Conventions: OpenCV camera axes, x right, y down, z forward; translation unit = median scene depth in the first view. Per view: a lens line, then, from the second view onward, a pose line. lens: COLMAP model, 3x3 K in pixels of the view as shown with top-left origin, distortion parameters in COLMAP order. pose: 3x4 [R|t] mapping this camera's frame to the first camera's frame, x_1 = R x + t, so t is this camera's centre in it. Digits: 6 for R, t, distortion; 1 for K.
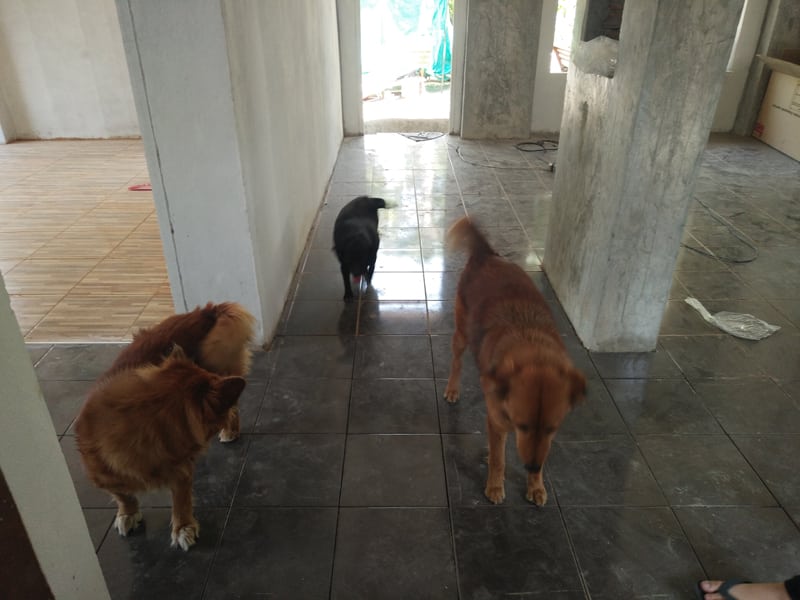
lens RADIAL K [[603.0, 0, 397.5], [0, 603.0, 300.7], [0, 0, 1]] dist [0.040260, -0.005018]
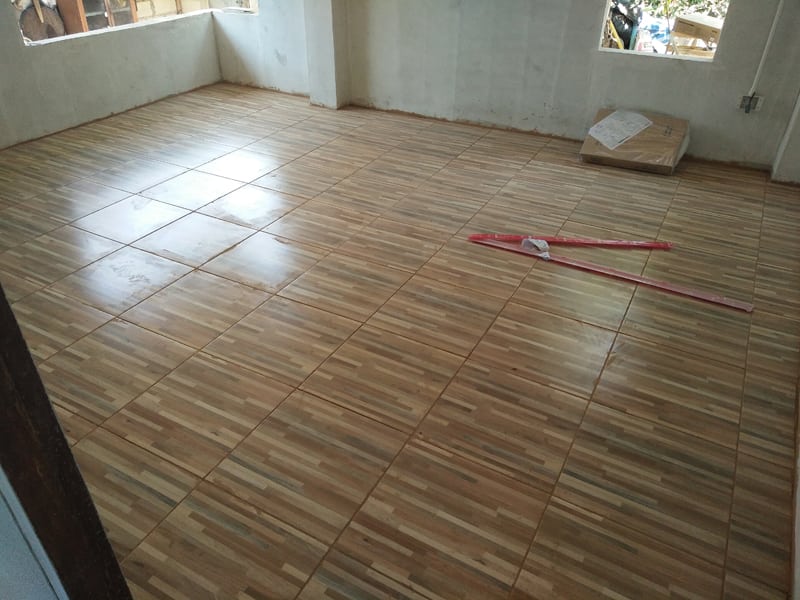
lens RADIAL K [[603.0, 0, 400.1], [0, 603.0, 299.1], [0, 0, 1]] dist [0.040260, -0.005018]
pose [[0.877555, 0.279383, -0.389670, -0.243454], [-0.238173, 0.959342, 0.151447, -0.203353], [0.416138, -0.040094, 0.908417, 0.394978]]
